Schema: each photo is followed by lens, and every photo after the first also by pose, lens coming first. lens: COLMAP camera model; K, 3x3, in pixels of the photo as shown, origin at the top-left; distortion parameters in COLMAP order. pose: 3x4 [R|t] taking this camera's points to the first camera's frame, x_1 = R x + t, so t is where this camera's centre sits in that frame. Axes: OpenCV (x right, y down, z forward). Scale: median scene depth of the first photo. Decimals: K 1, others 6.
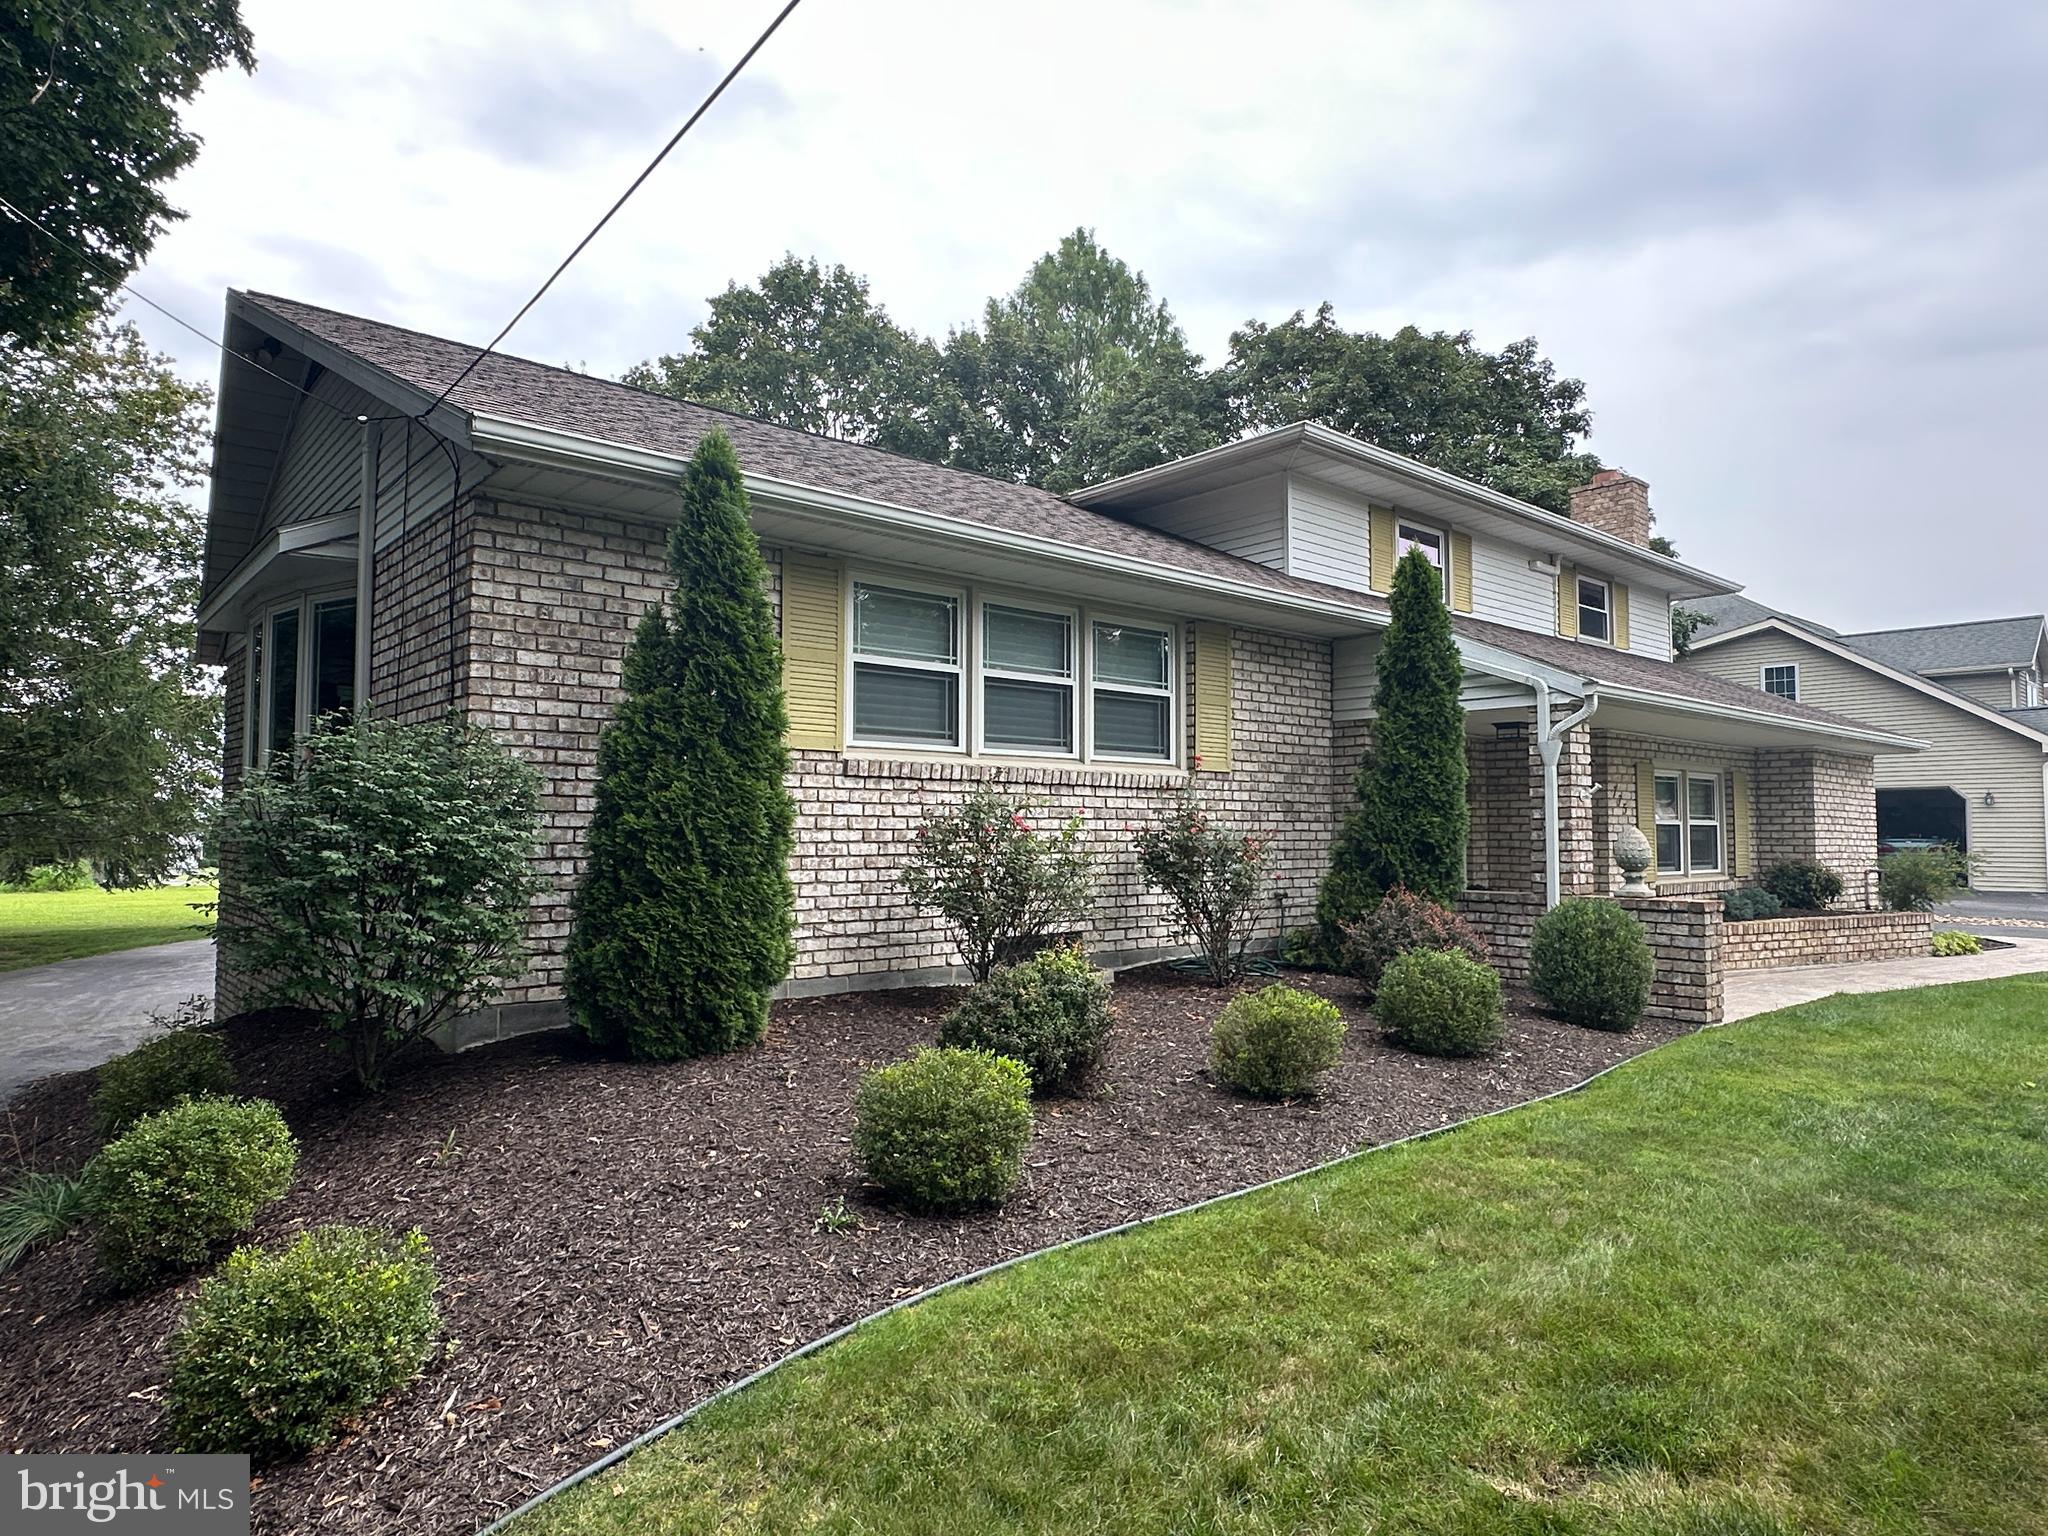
lens RADIAL K [[1203.9, 0, 1025.3], [0, 1203.9, 772.6], [0, 0, 1]] dist [0.001566, -0.005100]
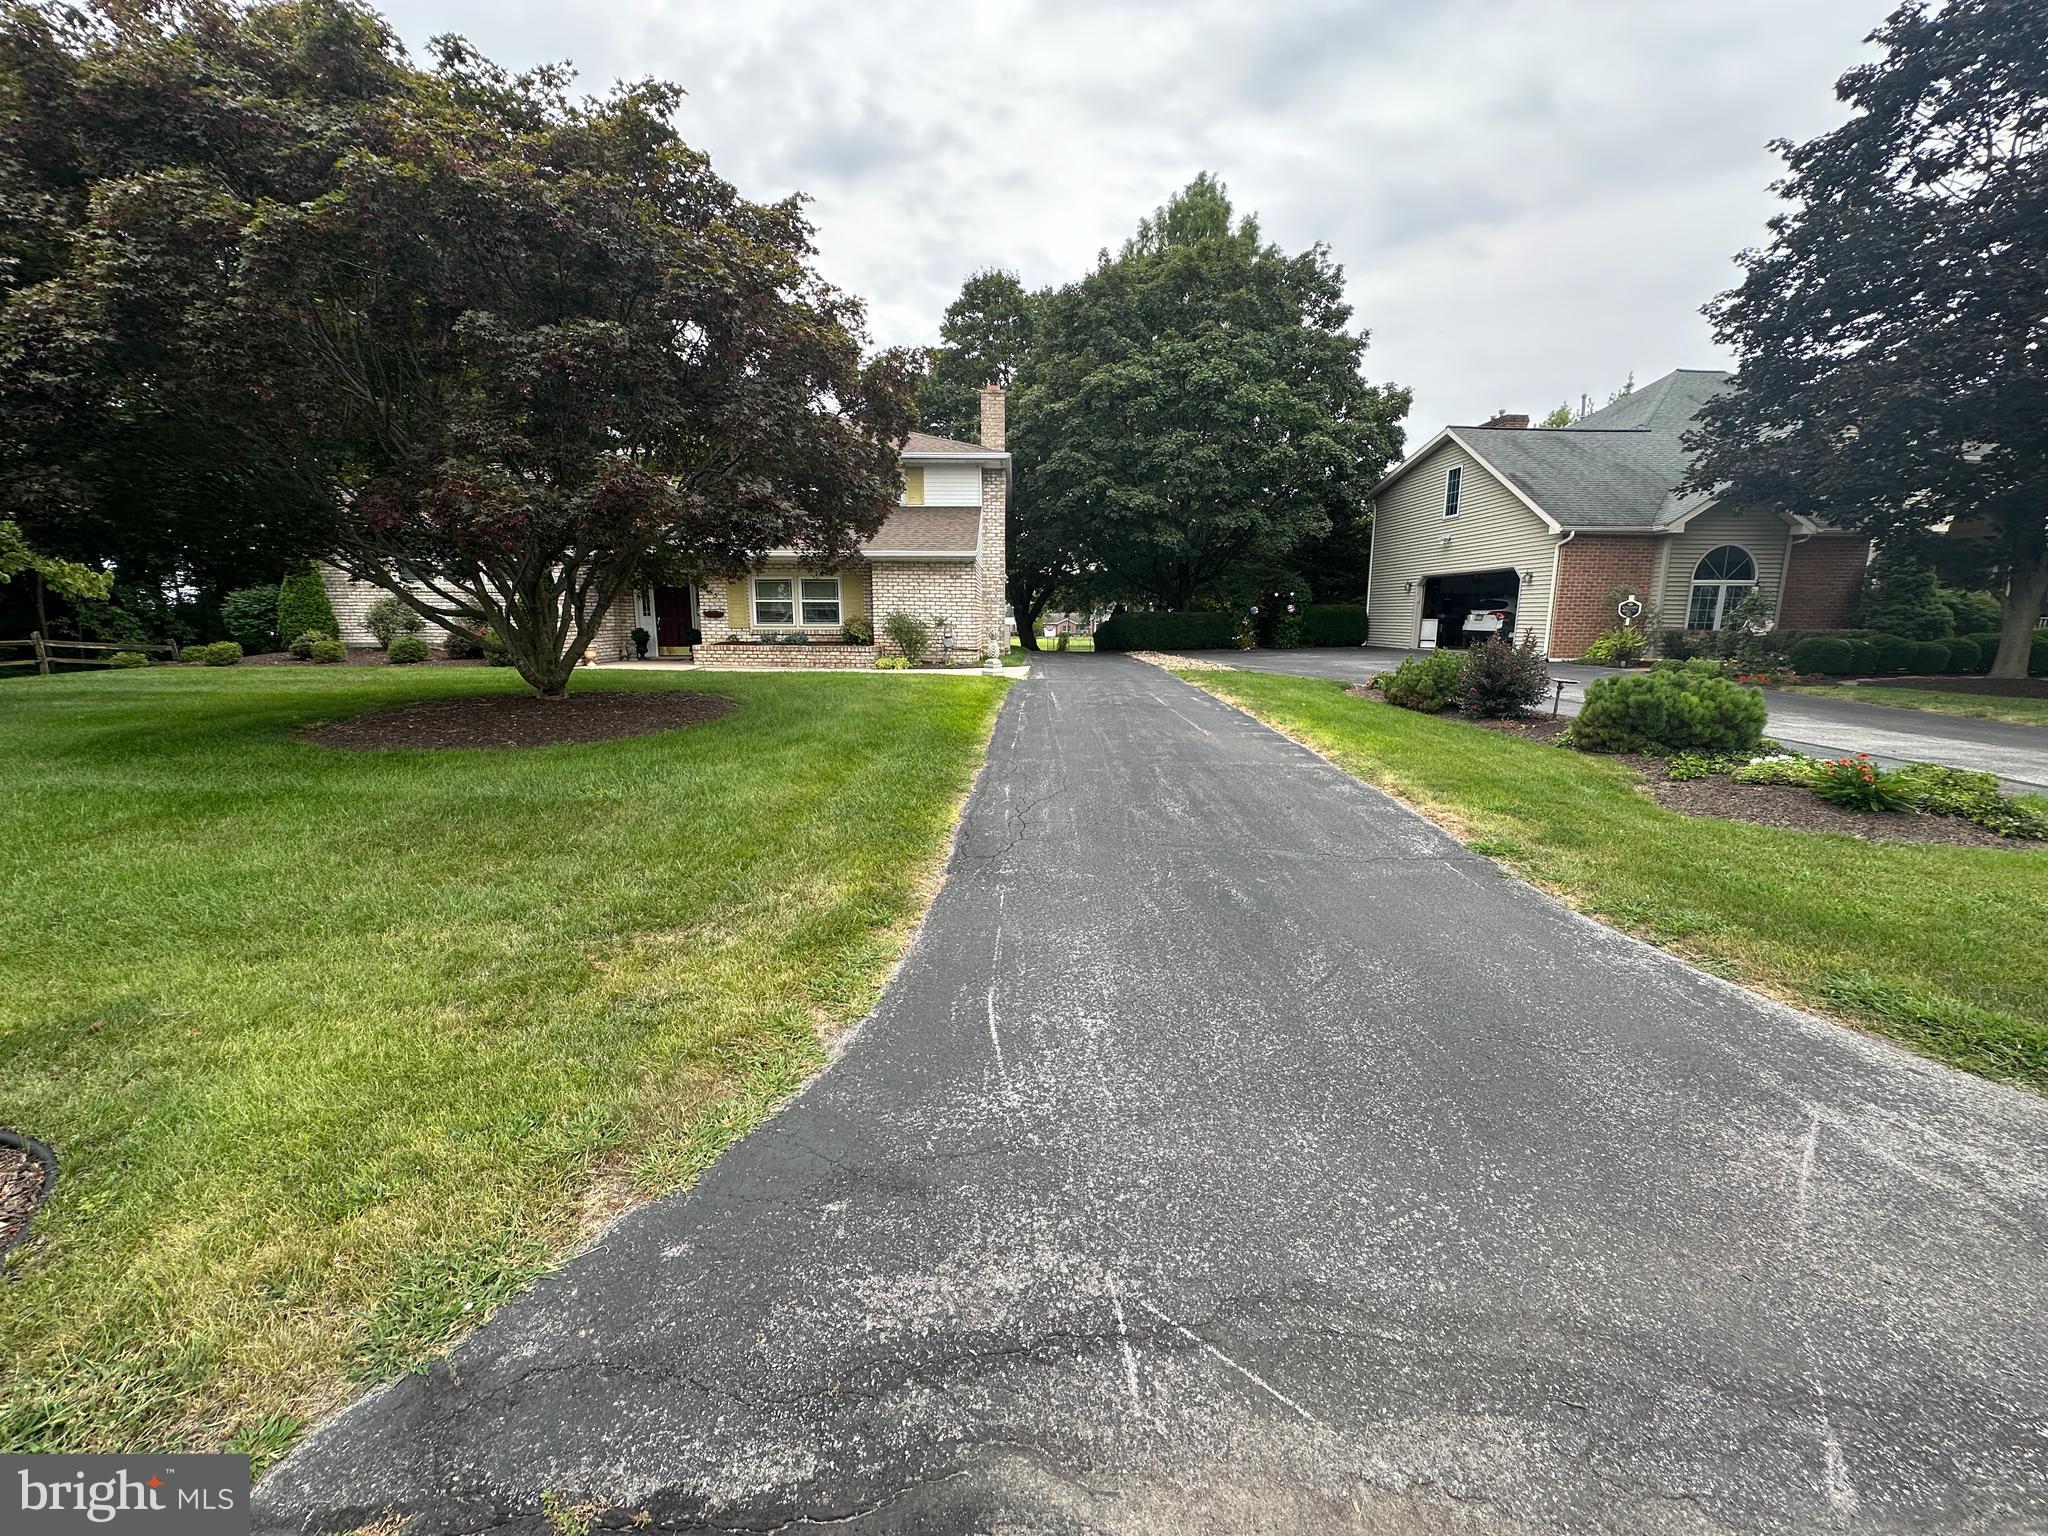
lens RADIAL K [[814.4, 0, 1028.7], [0, 814.4, 773.8], [0, 0, 1]] dist [-0.006829, 0.001357]
pose [[0.771603, 0.120401, -0.624606, 2.777430], [0.030750, 0.973715, 0.225684, 0.041981], [0.635361, -0.193345, 0.747619, 0.204371]]
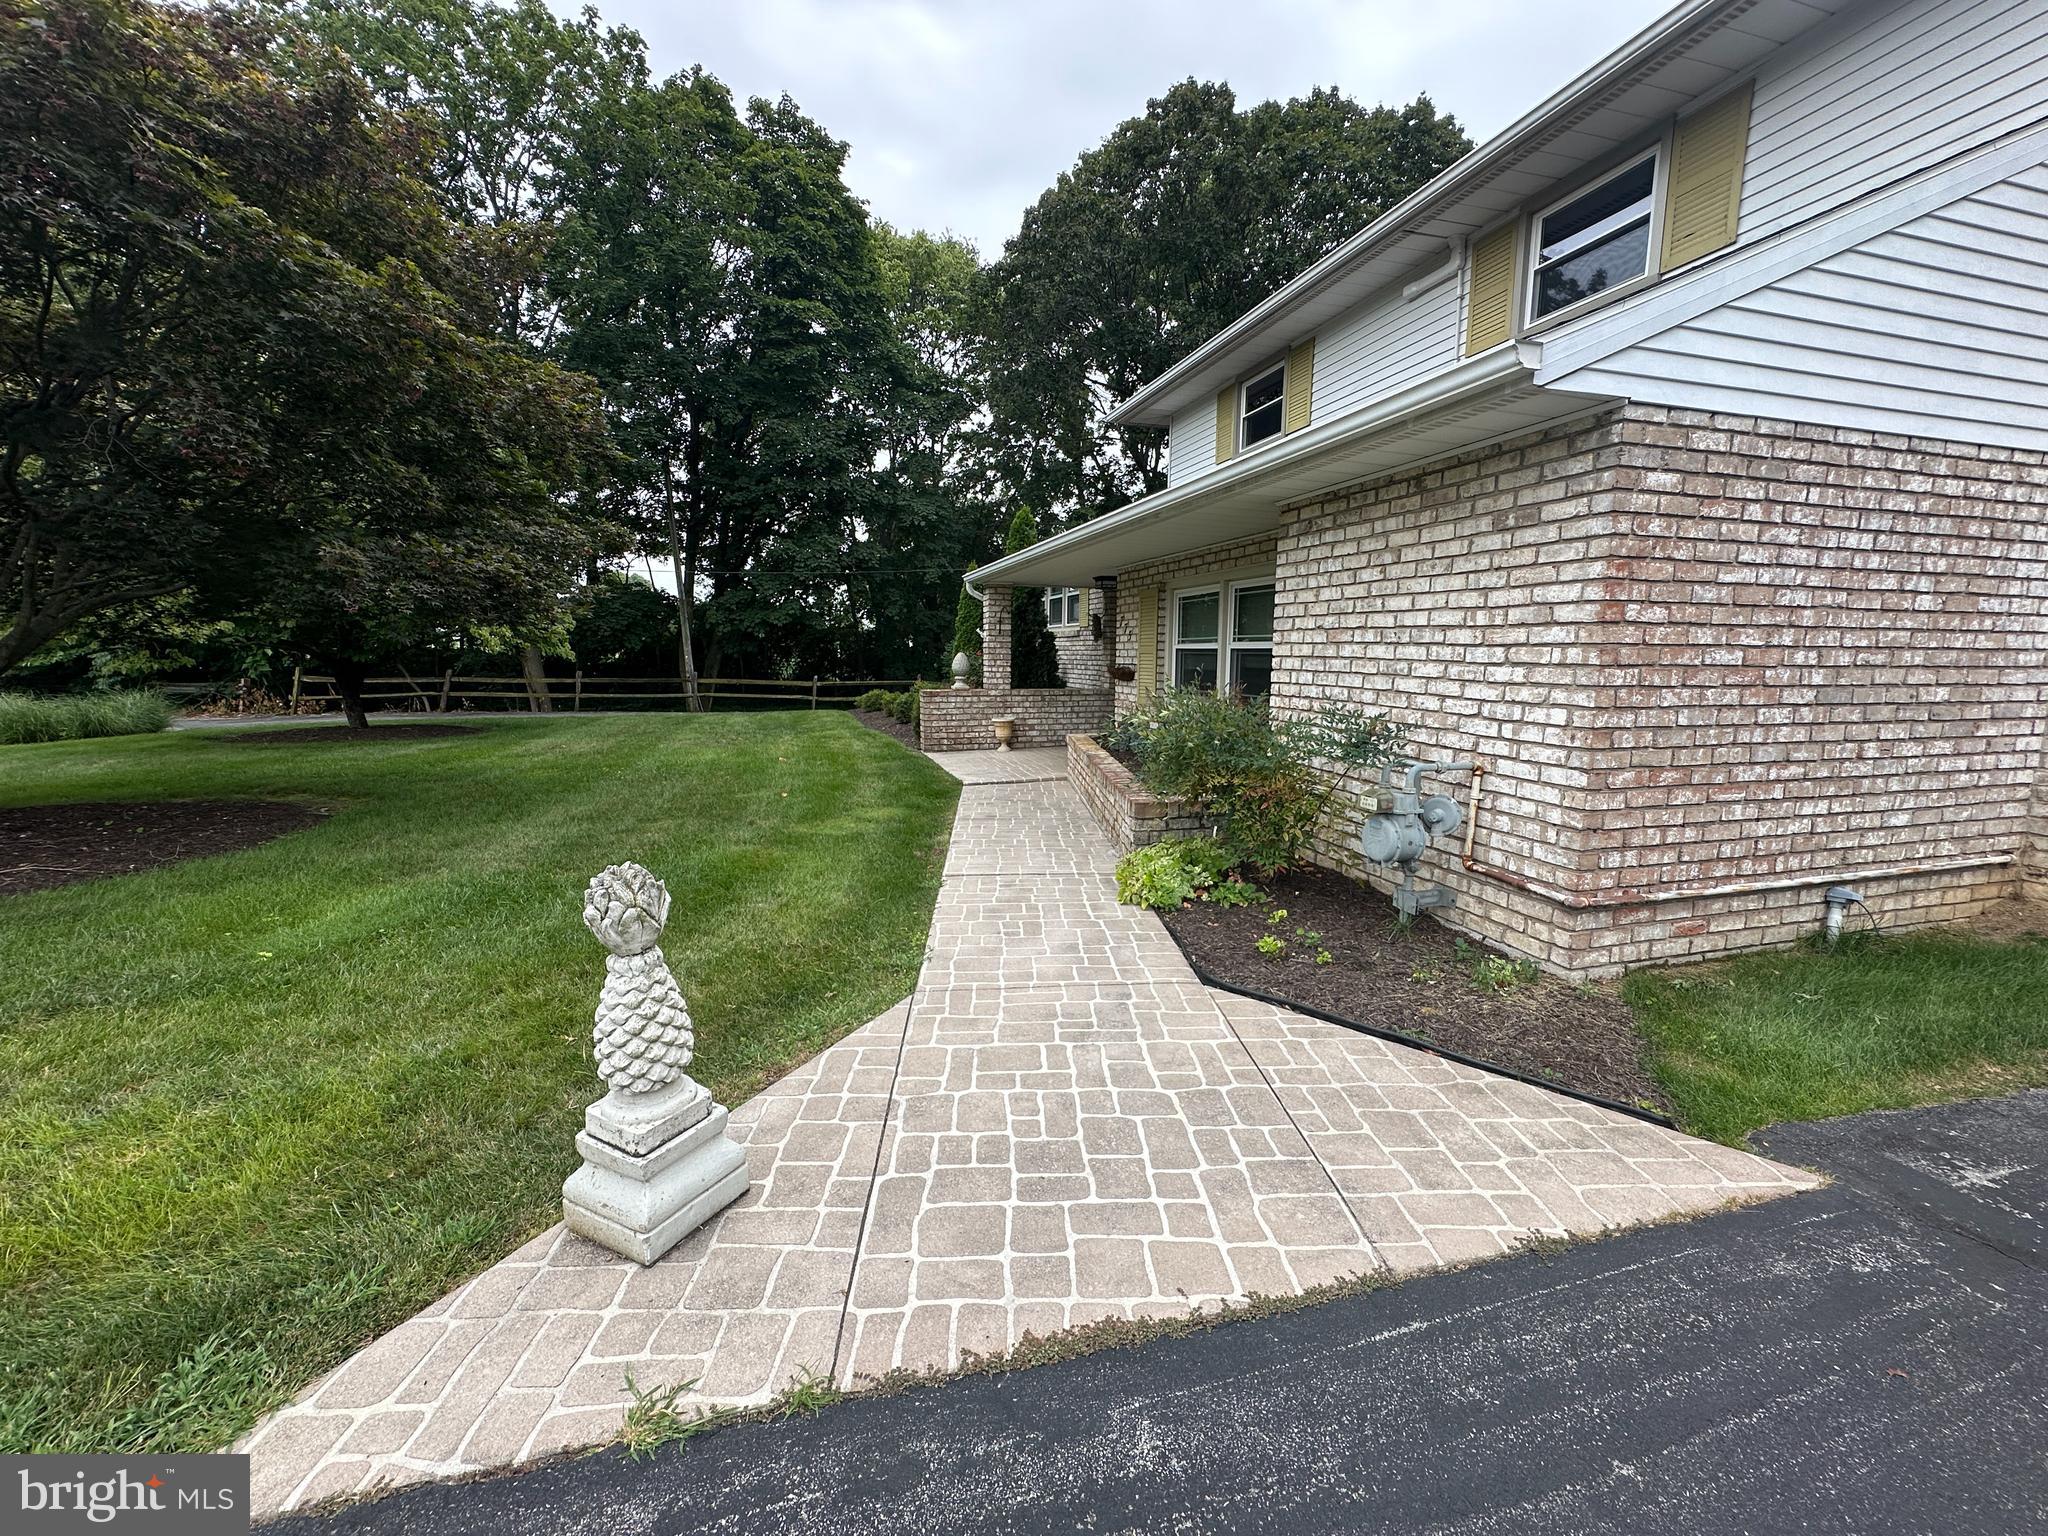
lens RADIAL K [[814.4, 0, 1028.6], [0, 814.4, 770.4], [0, 0, 1]] dist [-0.006829, 0.001357]
pose [[-0.414476, 0.125982, -0.901298, 1.734821], [0.039560, 0.991930, 0.120458, 0.083549], [0.909200, 0.014271, -0.416115, 1.722311]]
